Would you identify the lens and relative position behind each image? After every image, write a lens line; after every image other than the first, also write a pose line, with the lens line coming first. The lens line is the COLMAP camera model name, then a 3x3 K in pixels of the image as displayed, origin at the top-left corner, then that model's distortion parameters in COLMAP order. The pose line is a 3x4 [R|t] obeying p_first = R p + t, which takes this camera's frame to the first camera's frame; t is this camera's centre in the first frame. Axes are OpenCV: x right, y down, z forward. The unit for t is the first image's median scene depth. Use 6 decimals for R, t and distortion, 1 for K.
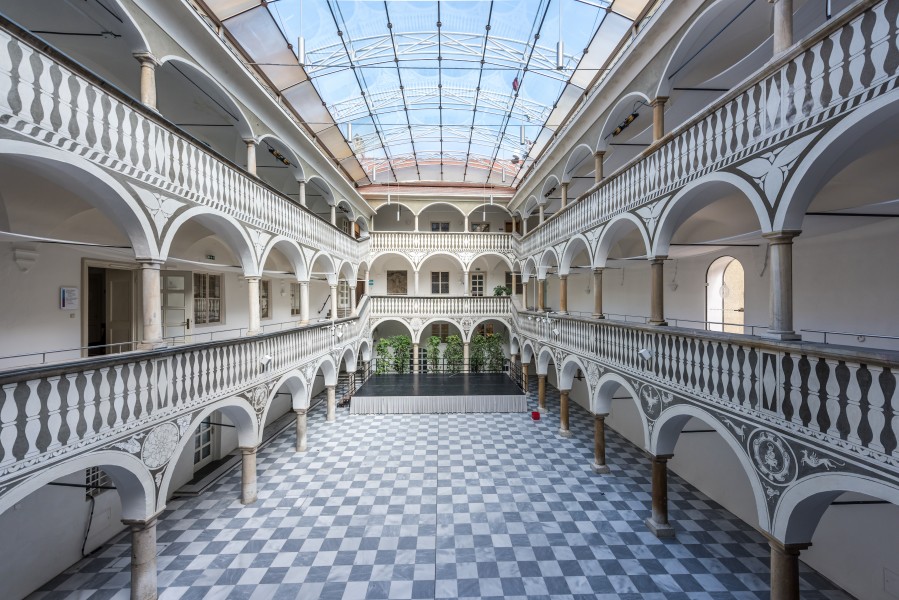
lens RADIAL K [[350.8, 0, 447.3], [0, 350.8, 298.0], [0, 0, 1]] dist [0.002213, -0.000156]
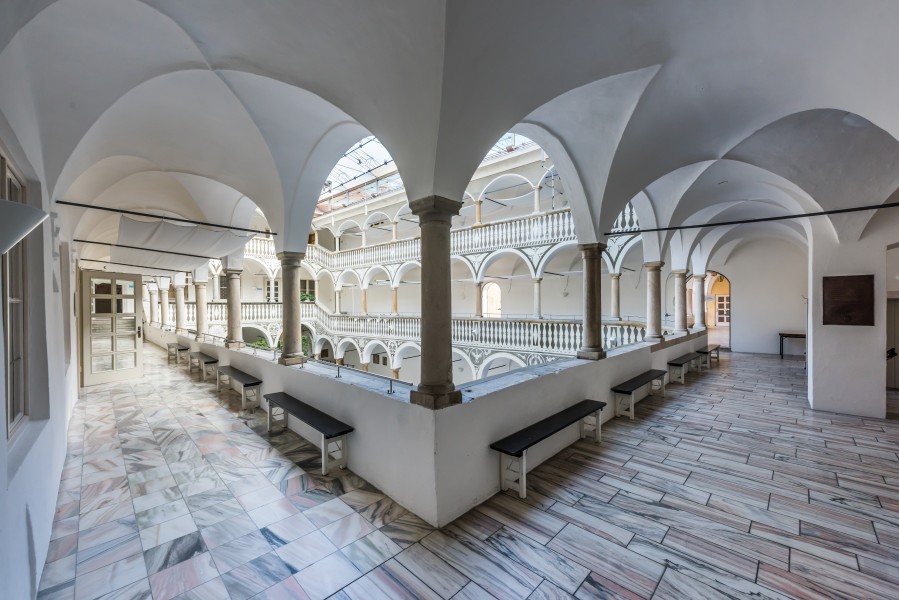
lens RADIAL K [[350.8, 0, 448.2], [0, 350.8, 304.7], [0, 0, 1]] dist [0.002213, -0.000156]
pose [[0.696913, -0.004919, 0.717139, -1.282049], [0.002913, 0.999988, 0.004029, -0.000629], [-0.717150, -0.000719, 0.696918, -0.327382]]
